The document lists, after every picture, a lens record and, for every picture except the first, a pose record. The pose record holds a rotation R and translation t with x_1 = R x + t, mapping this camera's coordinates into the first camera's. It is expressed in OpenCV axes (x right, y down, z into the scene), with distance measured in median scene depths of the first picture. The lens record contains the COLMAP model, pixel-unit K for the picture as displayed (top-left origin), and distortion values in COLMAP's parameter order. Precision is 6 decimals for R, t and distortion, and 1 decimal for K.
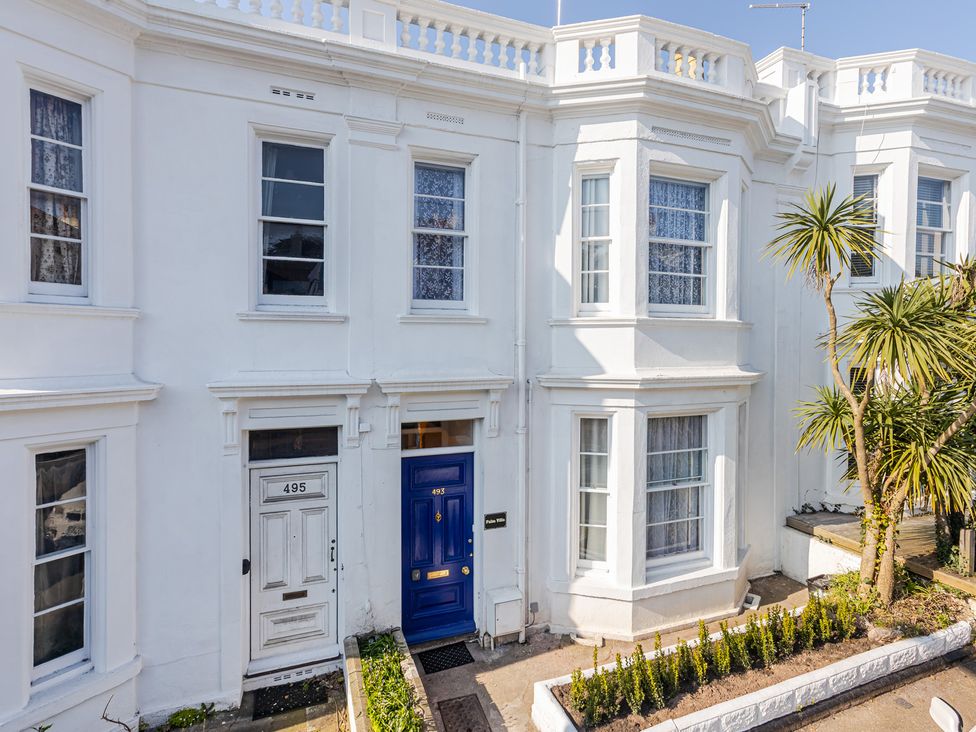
lens RADIAL K [[516.8, 0, 492.3], [0, 516.8, 364.1], [0, 0, 1]] dist [-0.002324, 0.016406]
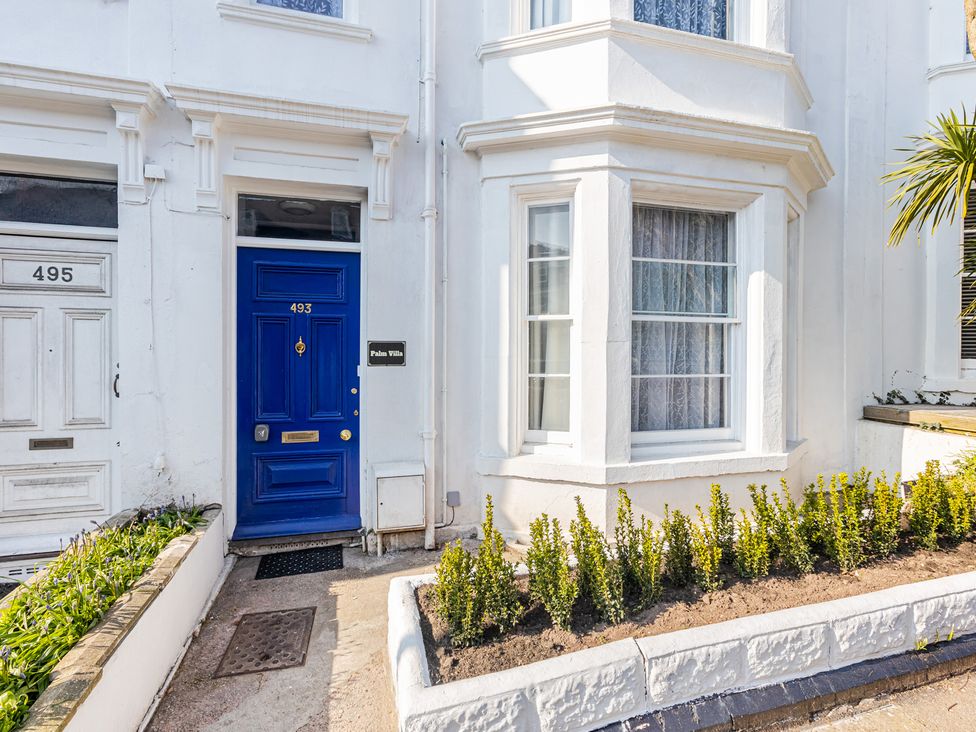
lens RADIAL K [[501.9, 0, 491.3], [0, 501.9, 368.9], [0, 0, 1]] dist [-0.008385, 0.014830]
pose [[0.995894, 0.001490, -0.090518, 0.189450], [-0.002825, 0.999889, -0.014617, 0.329883], [0.090486, 0.014813, 0.995788, 0.396632]]
